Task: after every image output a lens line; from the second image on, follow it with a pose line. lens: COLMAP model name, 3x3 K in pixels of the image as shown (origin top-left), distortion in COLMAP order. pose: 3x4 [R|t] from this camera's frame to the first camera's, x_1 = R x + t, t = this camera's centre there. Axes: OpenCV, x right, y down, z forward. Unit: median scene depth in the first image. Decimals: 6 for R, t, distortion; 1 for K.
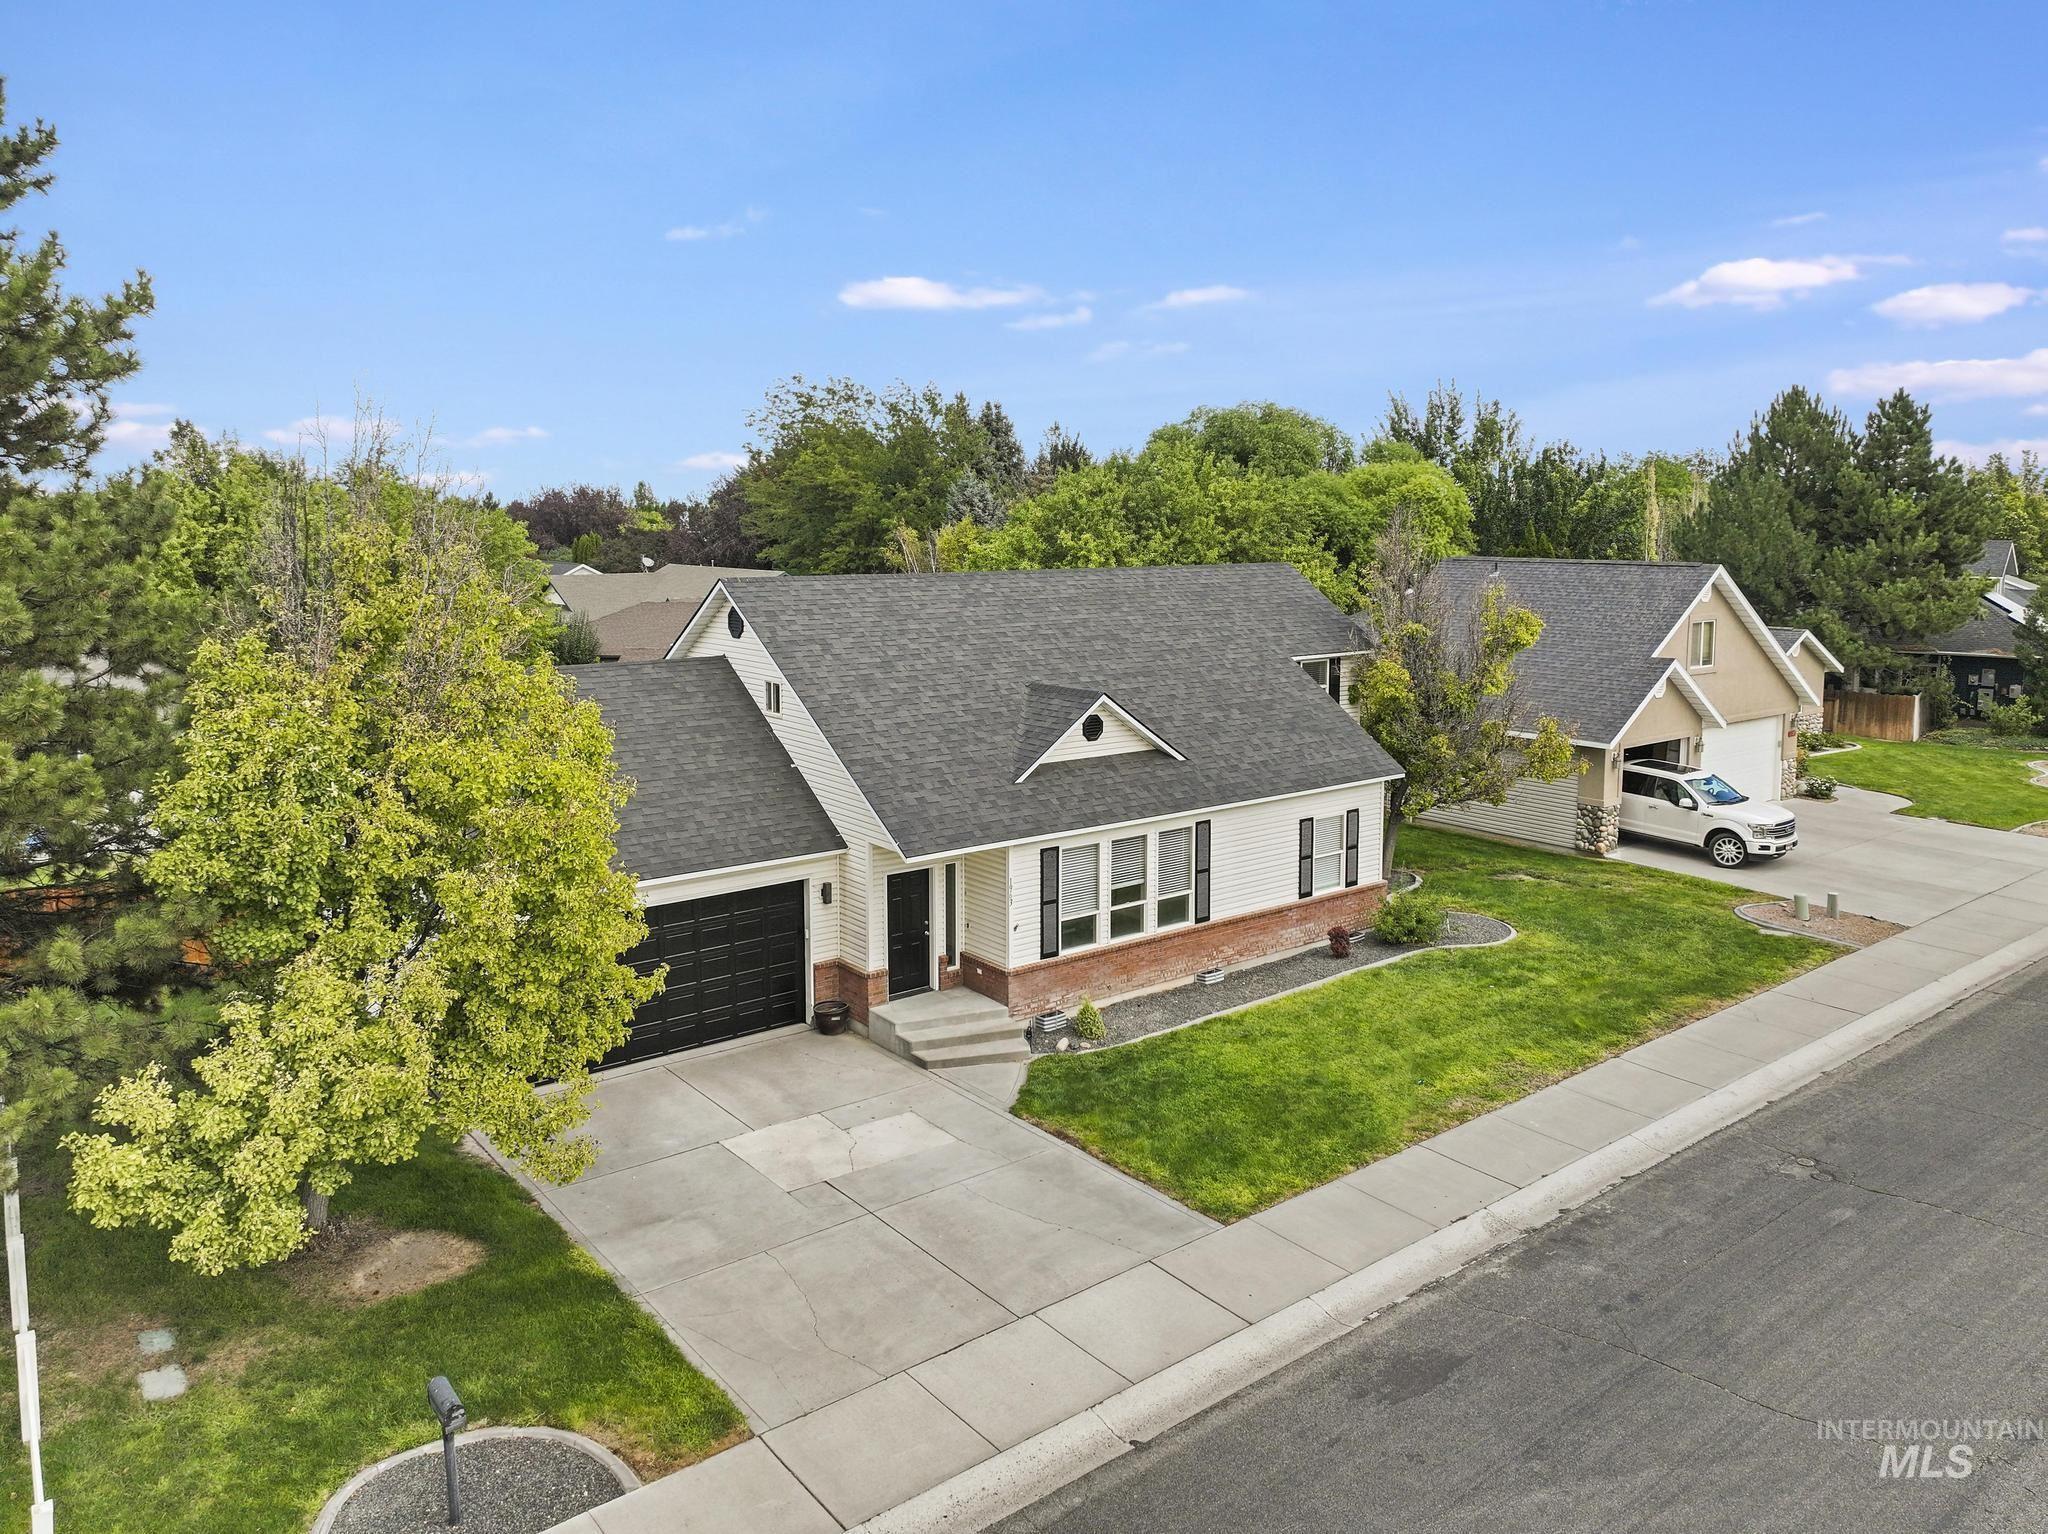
lens RADIAL K [[1473.0, 0, 1008.3], [0, 1473.0, 674.6], [0, 0, 1]] dist [0.003738, 0.002792]
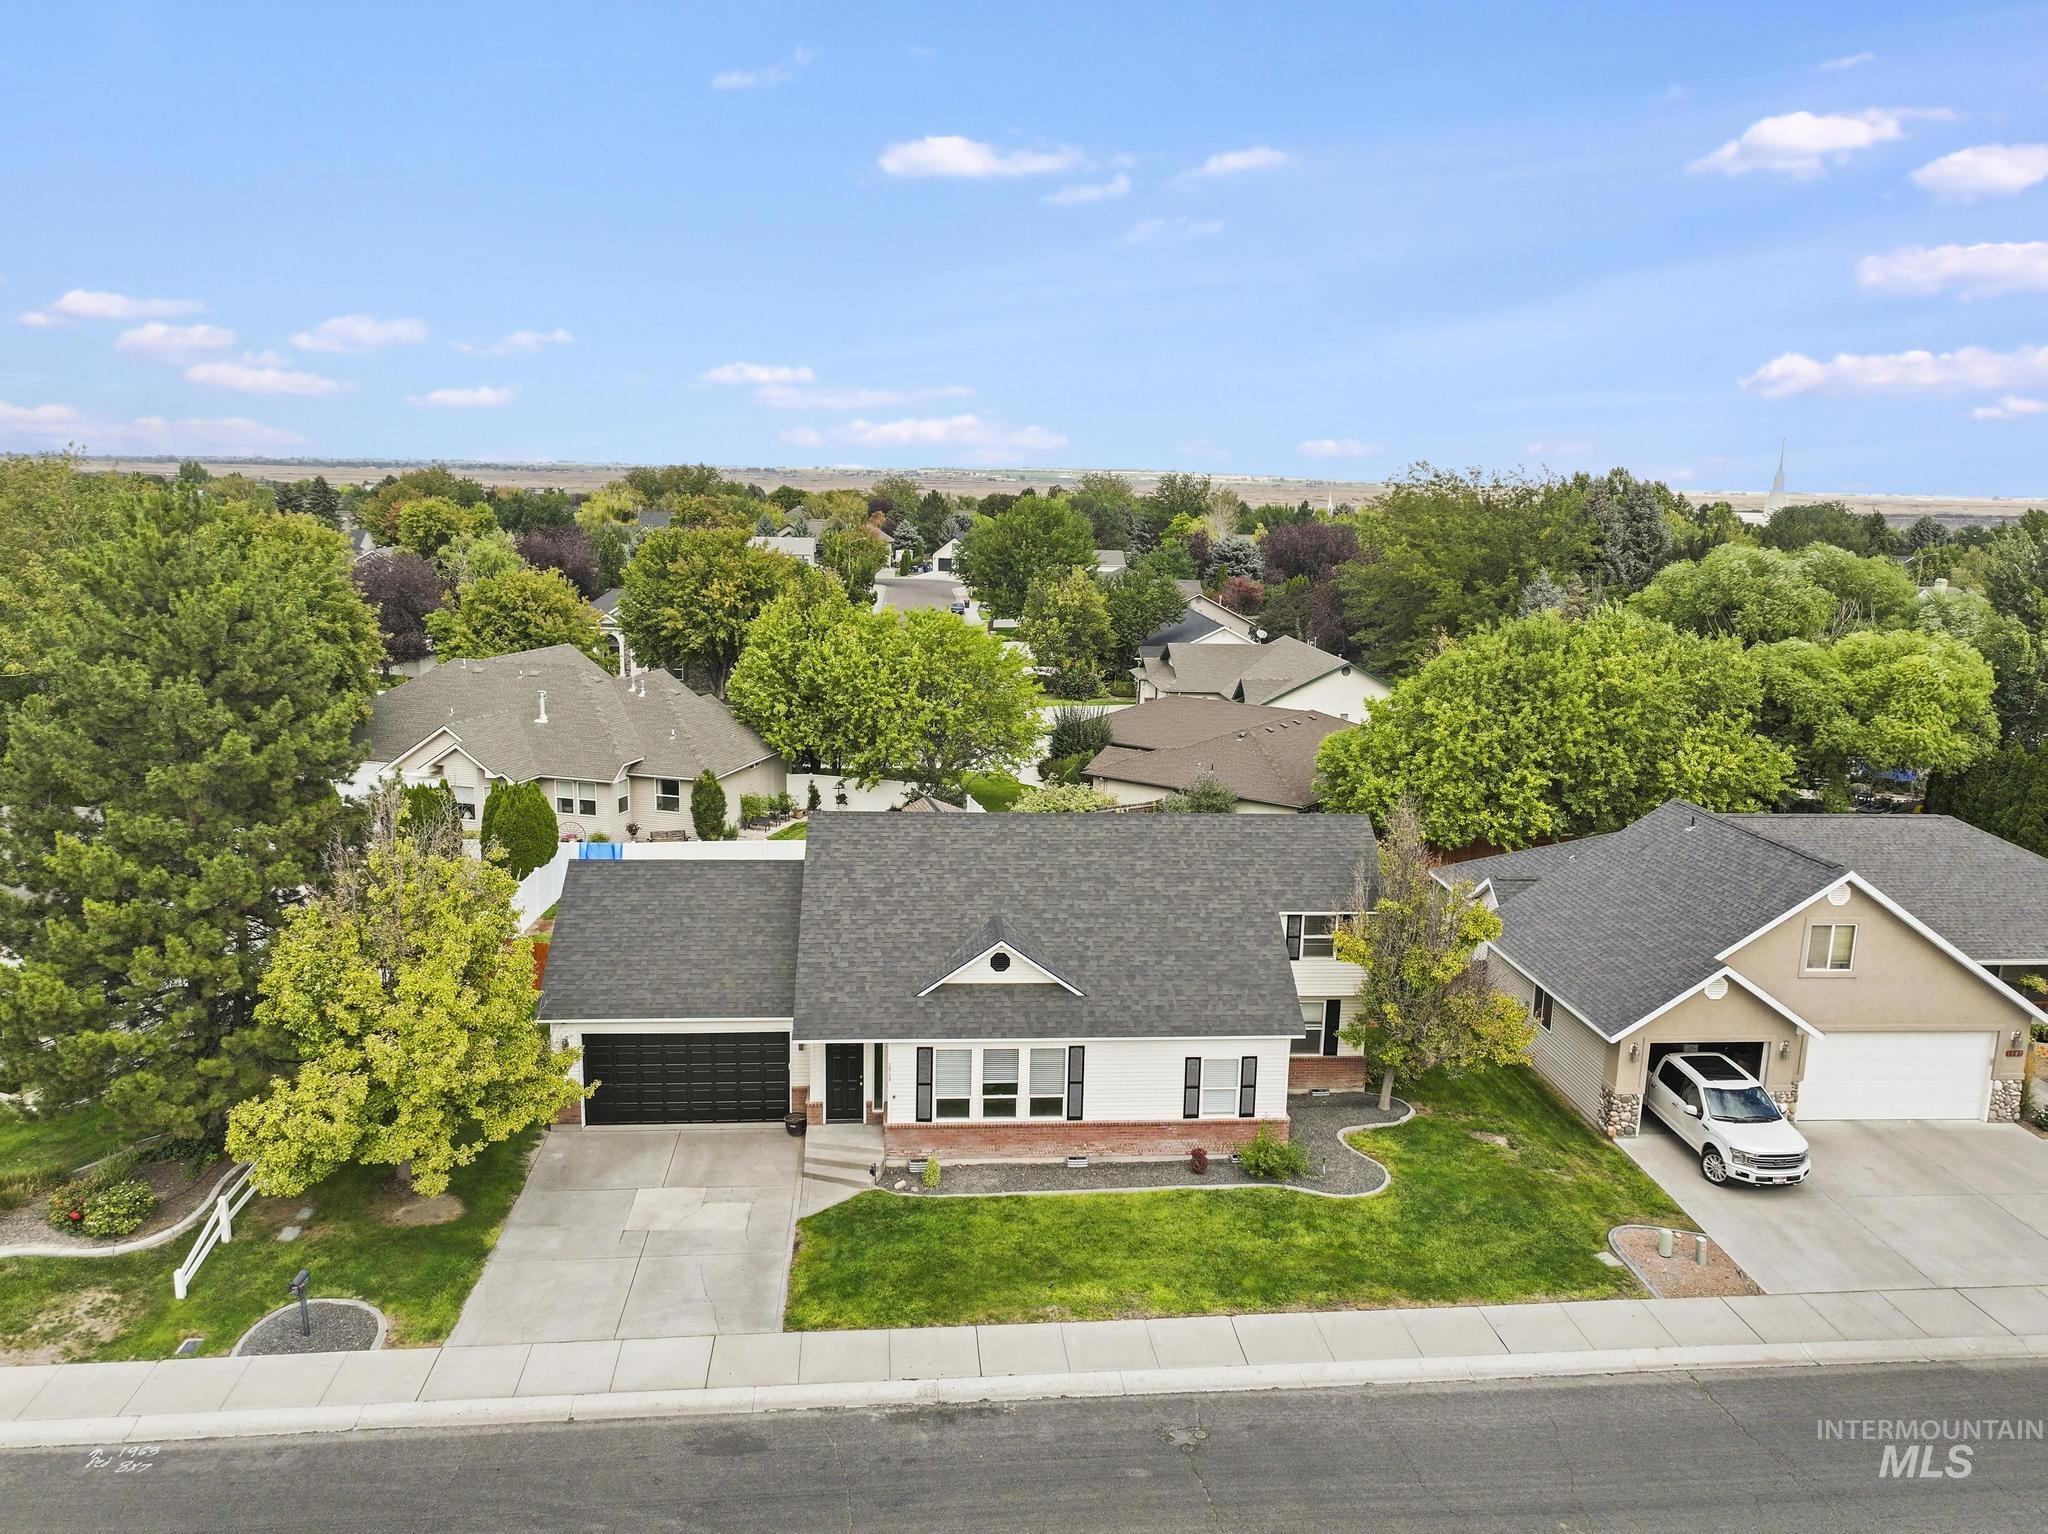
lens RADIAL K [[1455.6, 0, 1023.0], [0, 1455.6, 769.7], [0, 0, 1]] dist [0.003207, 0.000795]
pose [[0.839159, 0.124170, -0.529522, 0.802997], [-0.081960, 0.991343, 0.102579, -0.293544], [0.537675, -0.042680, 0.842071, -0.113686]]
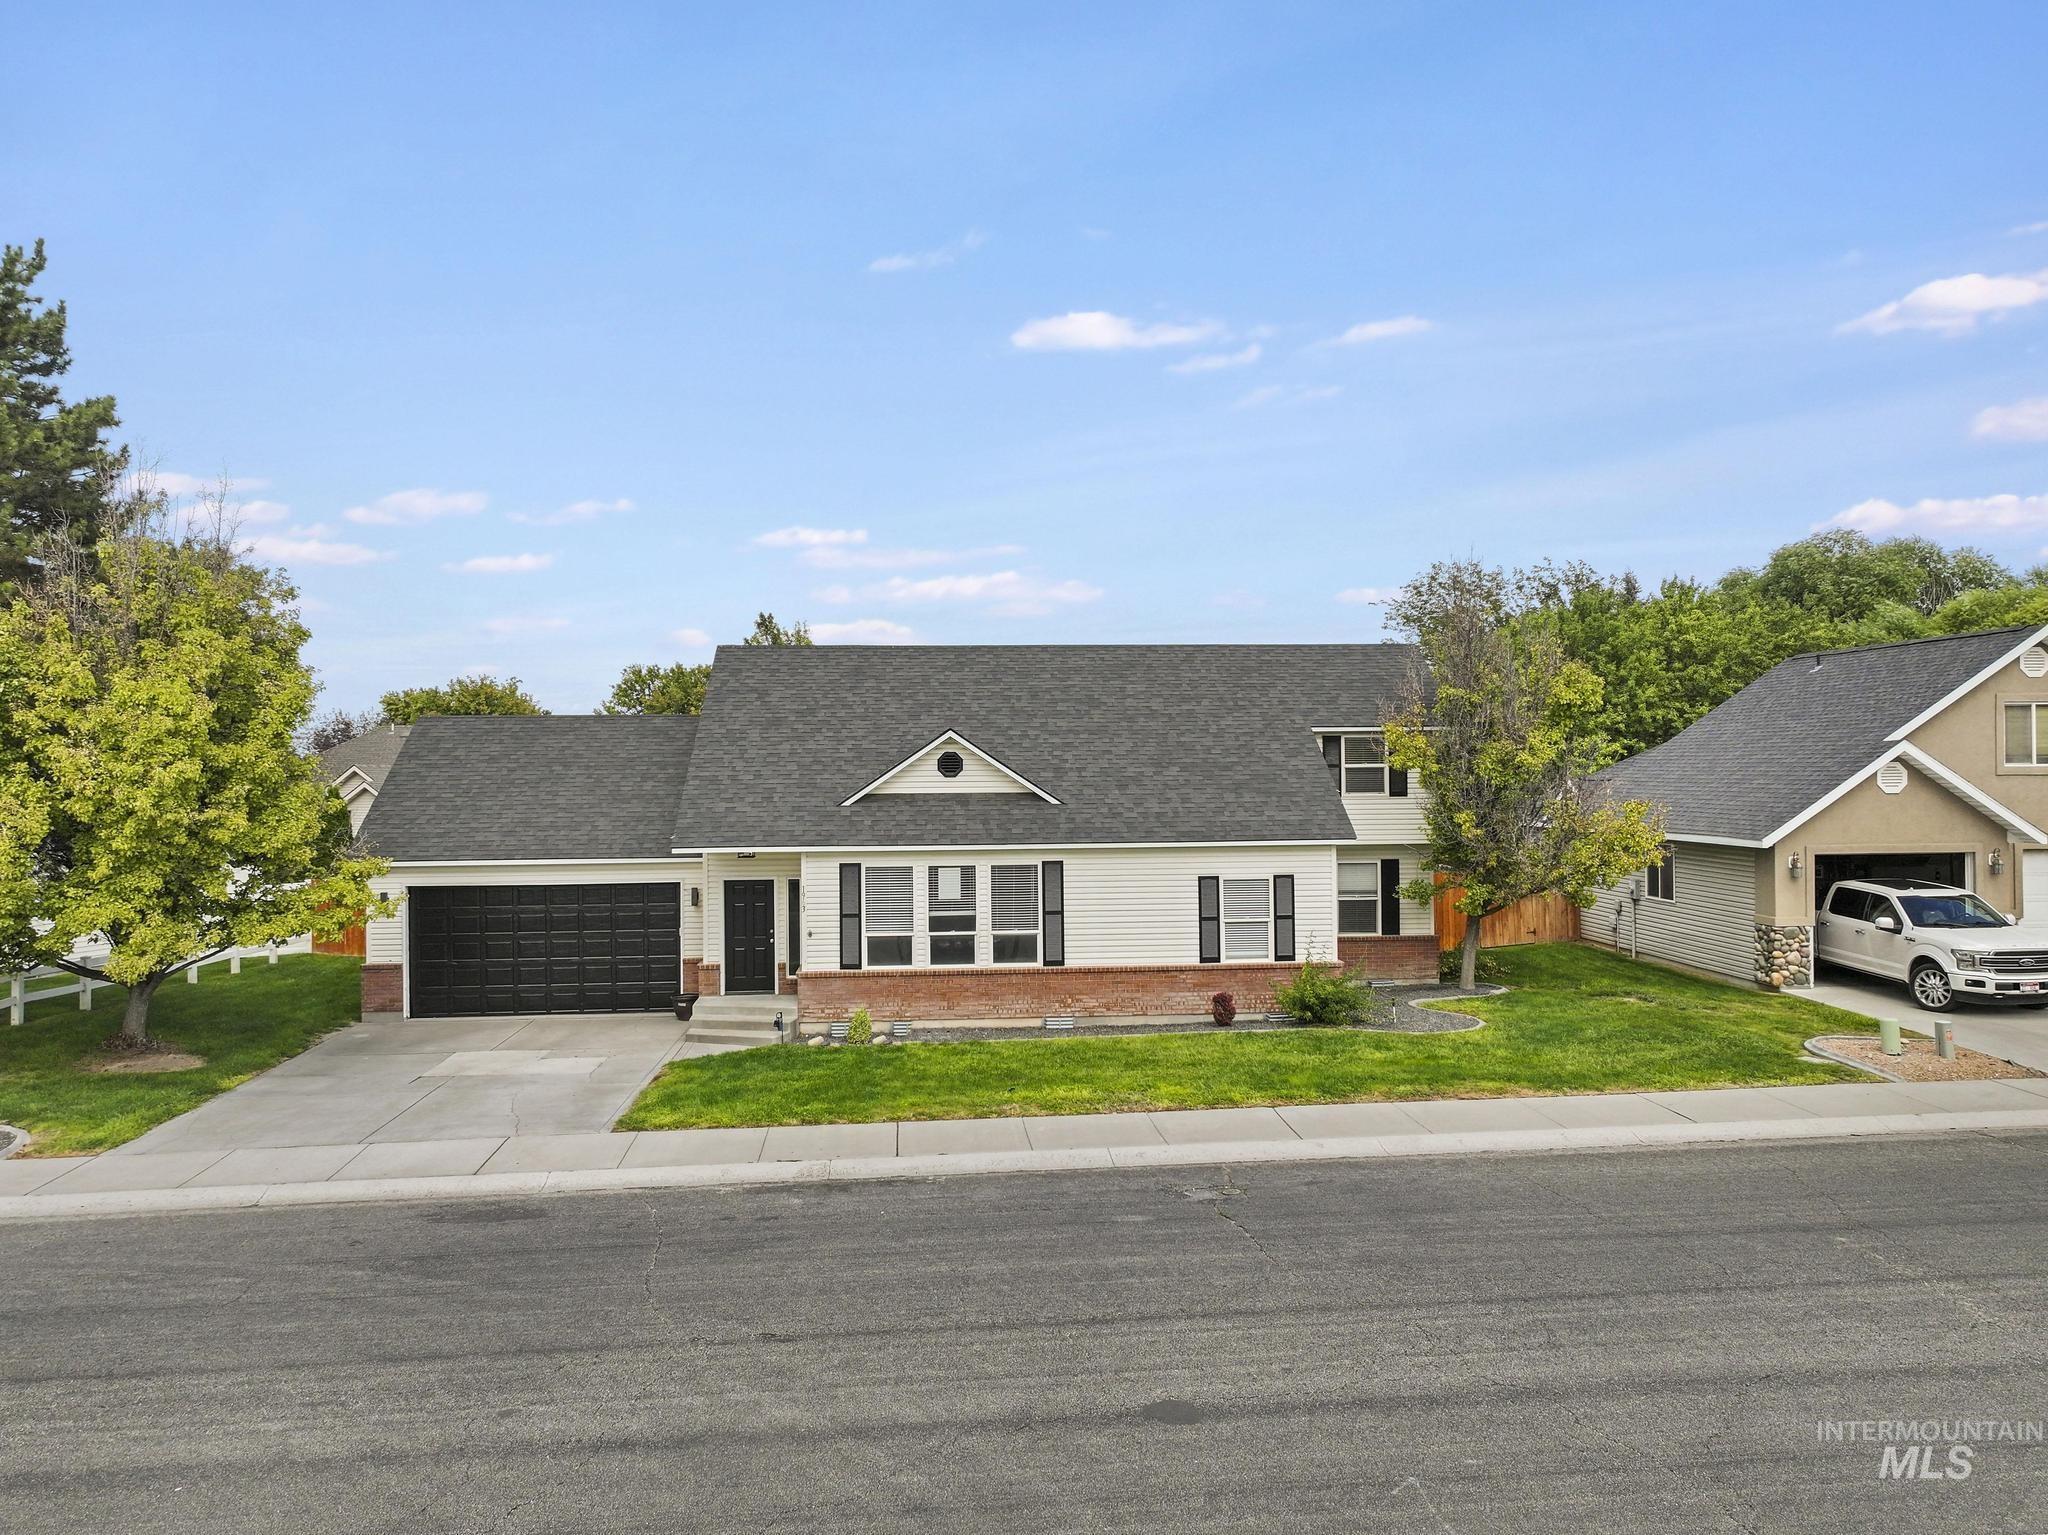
lens RADIAL K [[1478.3, 0, 1024.0], [0, 1478.3, 767.5], [0, 0, 1]] dist [-0.000141, 0.012367]
pose [[0.833039, -0.008842, -0.553144, 0.714073], [-0.049974, 0.994582, -0.091160, 0.137789], [0.550953, 0.103583, 0.828083, 0.175231]]
